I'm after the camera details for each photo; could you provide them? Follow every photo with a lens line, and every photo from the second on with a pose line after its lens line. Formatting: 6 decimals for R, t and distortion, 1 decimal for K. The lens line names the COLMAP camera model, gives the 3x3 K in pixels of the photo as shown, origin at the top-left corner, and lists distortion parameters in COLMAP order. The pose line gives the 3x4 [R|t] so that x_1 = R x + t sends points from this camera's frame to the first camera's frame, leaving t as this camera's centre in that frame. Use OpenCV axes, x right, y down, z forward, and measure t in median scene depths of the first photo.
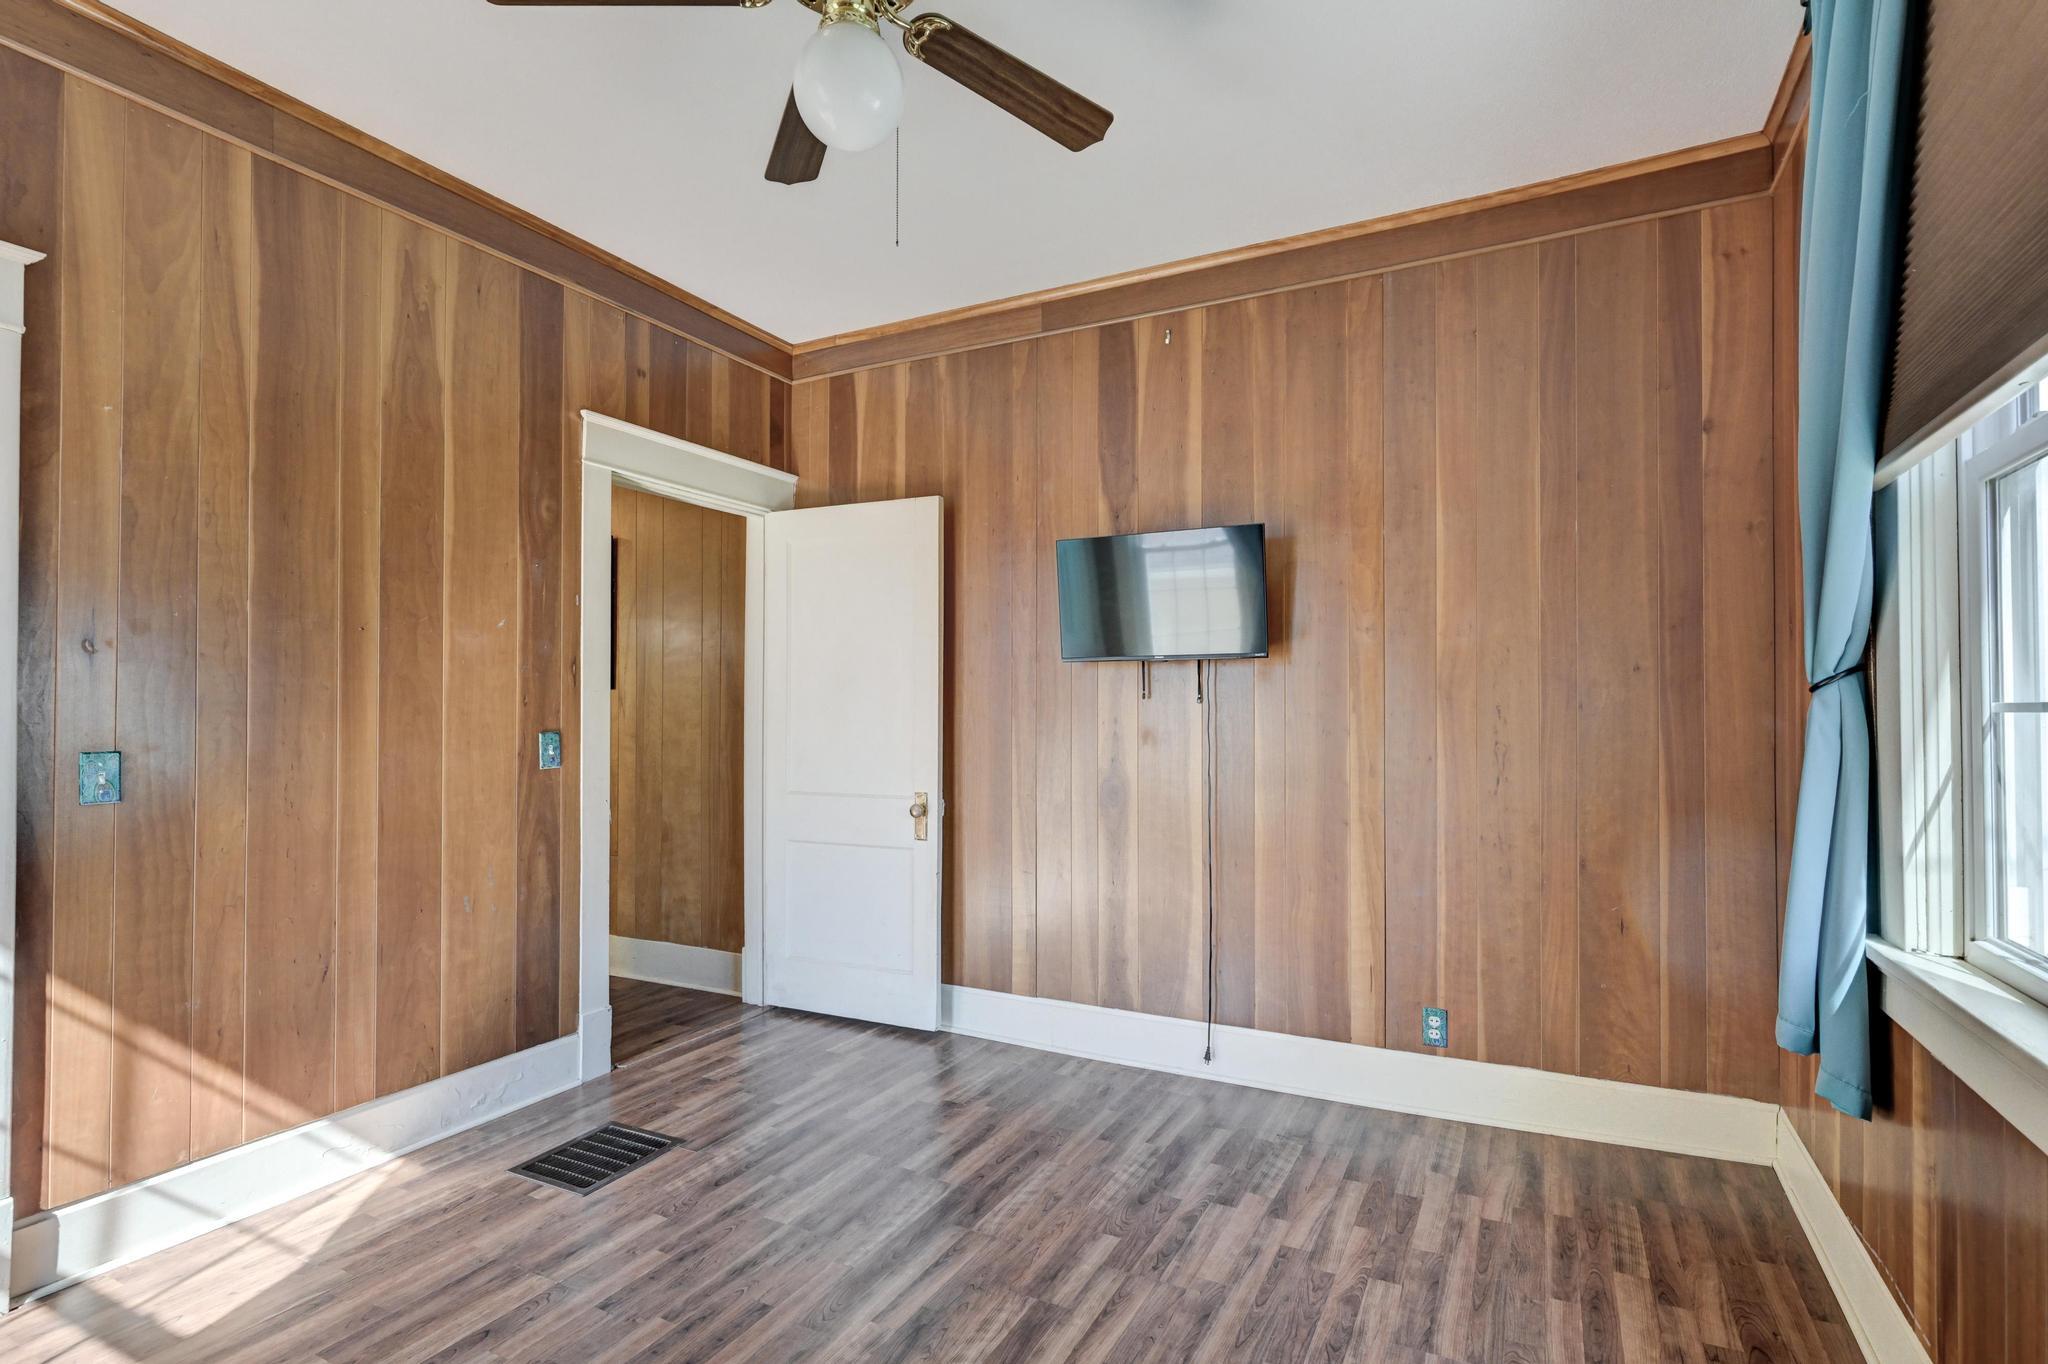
lens RADIAL K [[1008.5, 0, 1046.8], [0, 1008.5, 703.3], [0, 0, 1]] dist [-0.000362, 0.001129]
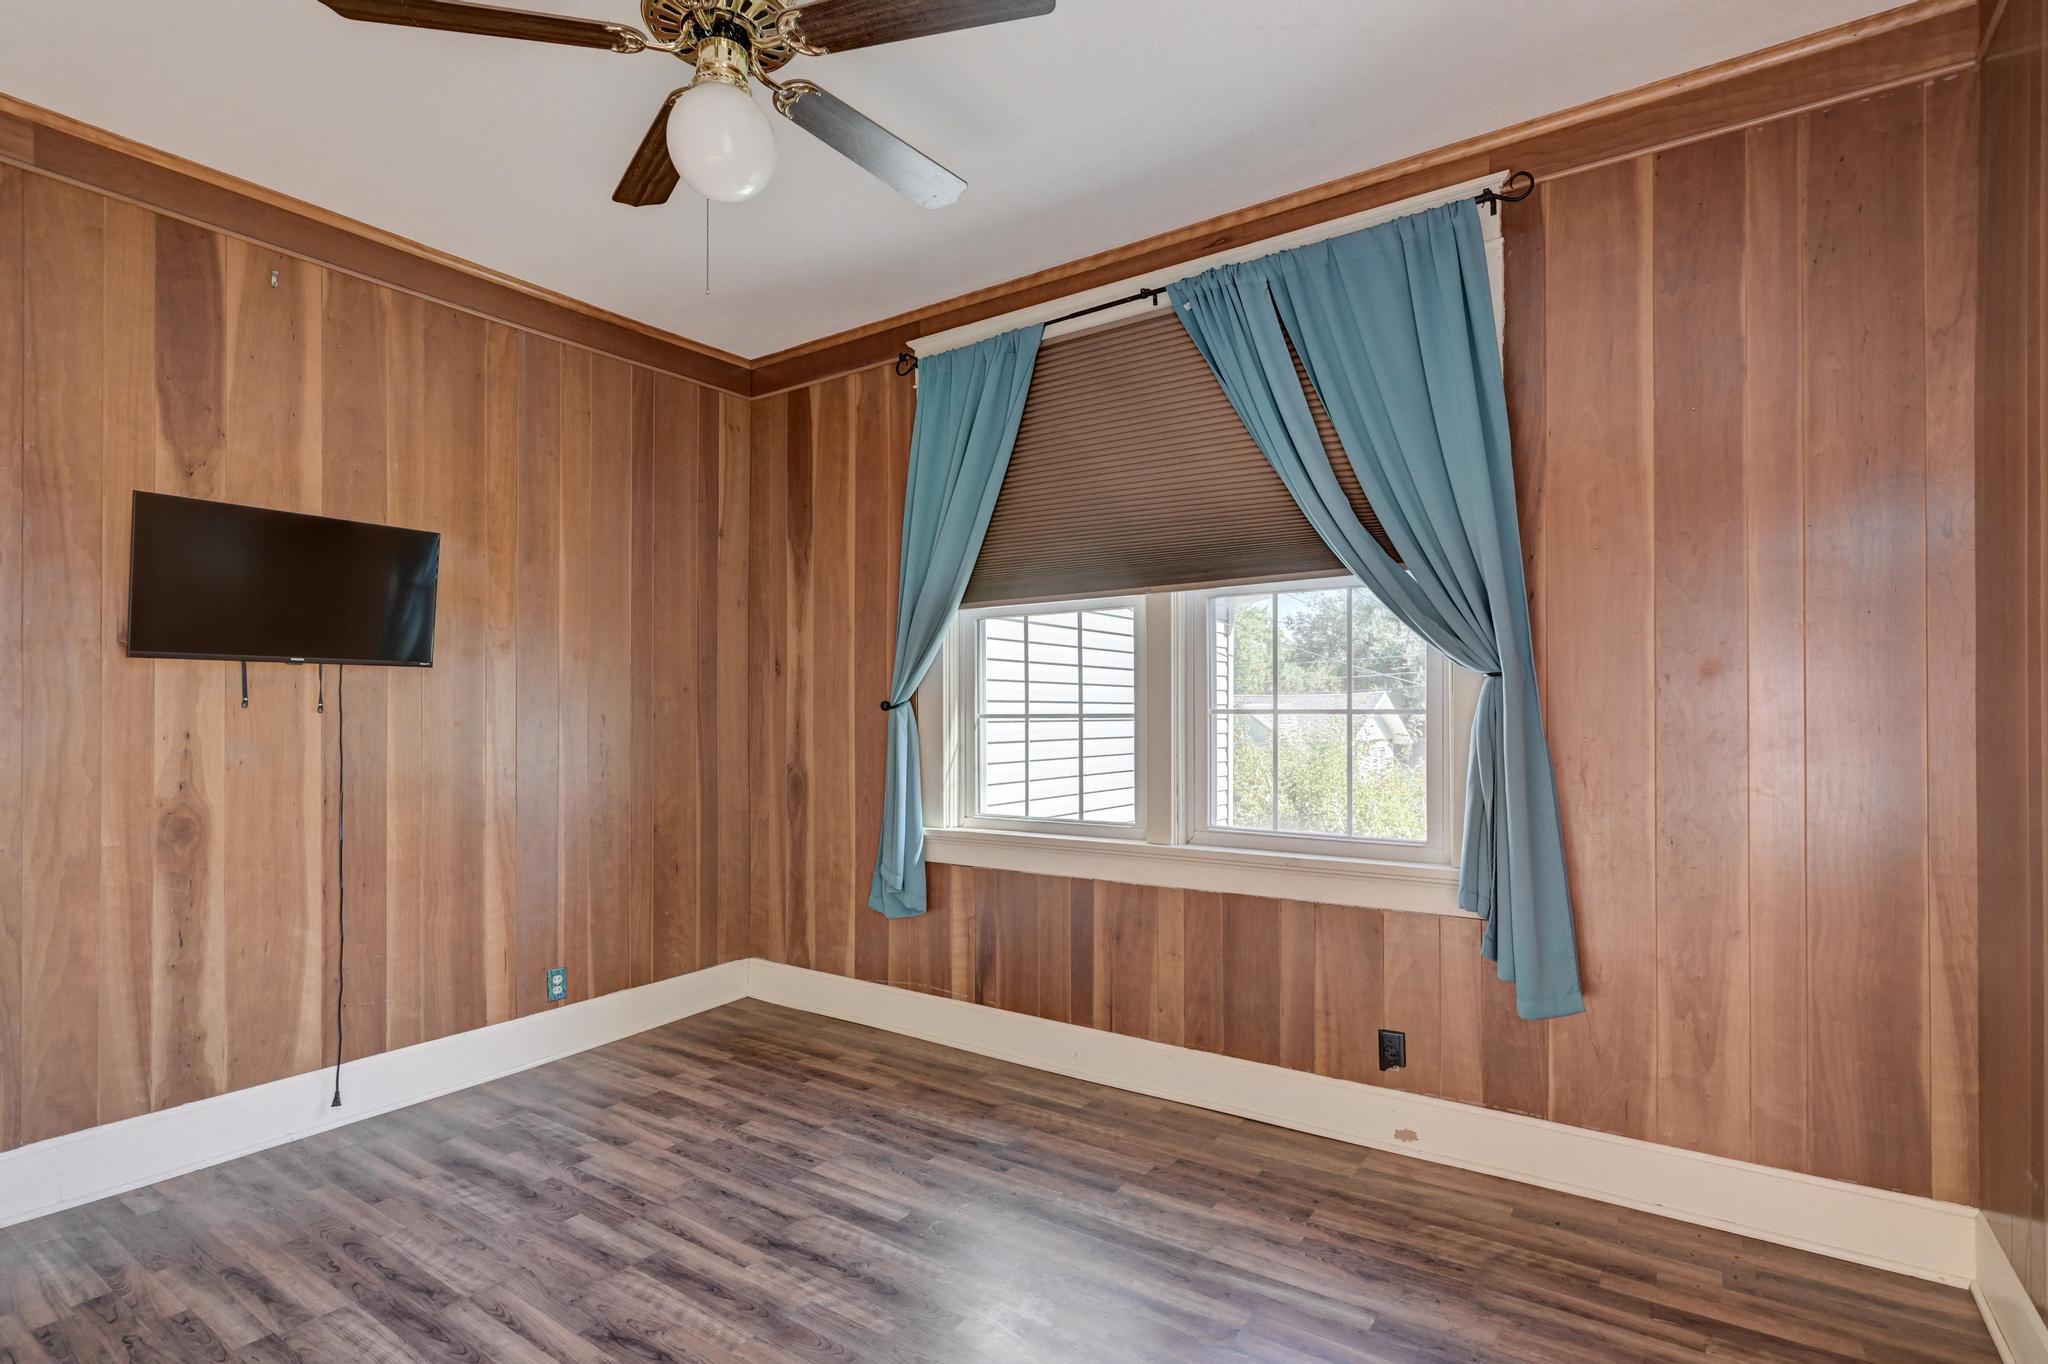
lens RADIAL K [[990.5, 0, 998.5], [0, 990.5, 711.3], [0, 0, 1]] dist [-0.001636, 0.000060]
pose [[0.149751, -0.003657, 0.988717, -0.720199], [-0.009765, 0.999939, 0.005178, -0.013611], [-0.988676, -0.010430, 0.149706, 0.322819]]
